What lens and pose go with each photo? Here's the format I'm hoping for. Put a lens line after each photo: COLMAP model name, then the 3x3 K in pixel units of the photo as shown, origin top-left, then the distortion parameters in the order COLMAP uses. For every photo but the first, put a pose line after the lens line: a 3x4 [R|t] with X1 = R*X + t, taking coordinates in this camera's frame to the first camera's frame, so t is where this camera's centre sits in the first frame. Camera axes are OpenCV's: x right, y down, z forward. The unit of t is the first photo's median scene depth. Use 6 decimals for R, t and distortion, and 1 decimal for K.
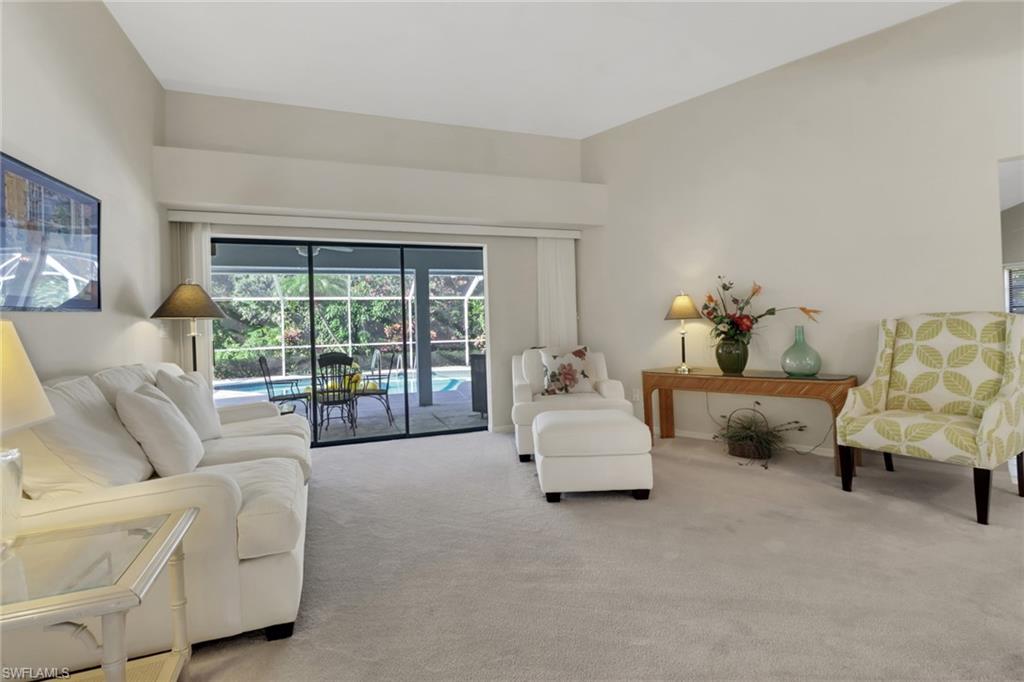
lens RADIAL K [[475.6, 0, 507.2], [0, 475.6, 326.5], [0, 0, 1]] dist [0.020453, -0.013224]
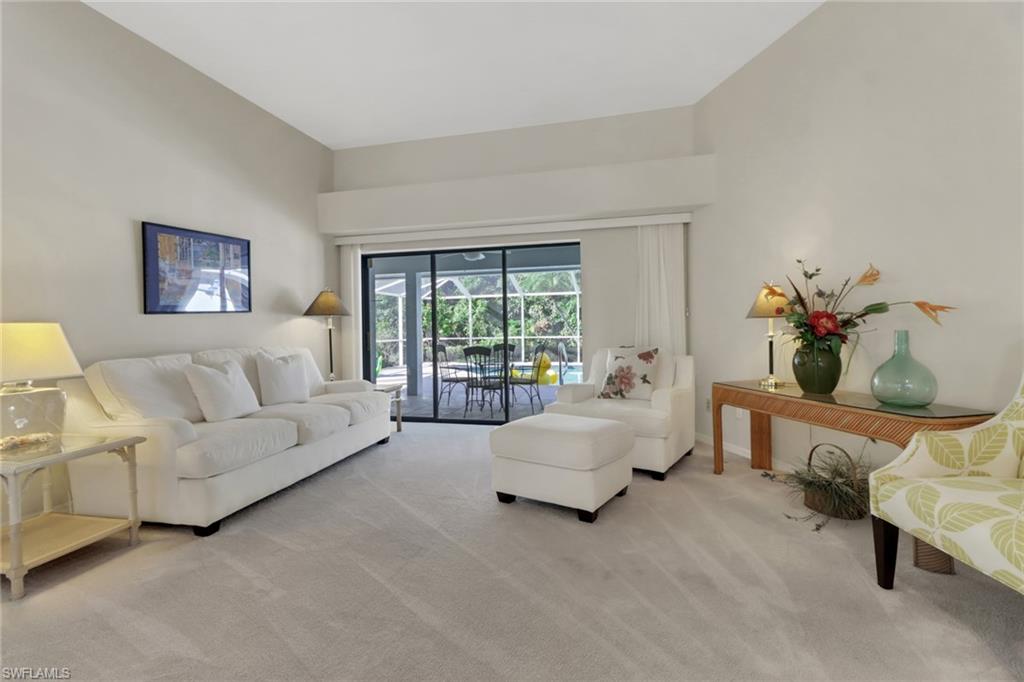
lens RADIAL K [[475.6, 0, 507.2], [0, 475.6, 326.5], [0, 0, 1]] dist [0.020453, -0.013224]
pose [[0.825437, 0.016371, -0.564257, 0.454802], [-0.006554, 0.999790, 0.019420, -0.013536], [0.564456, -0.012332, 0.825371, 0.127117]]
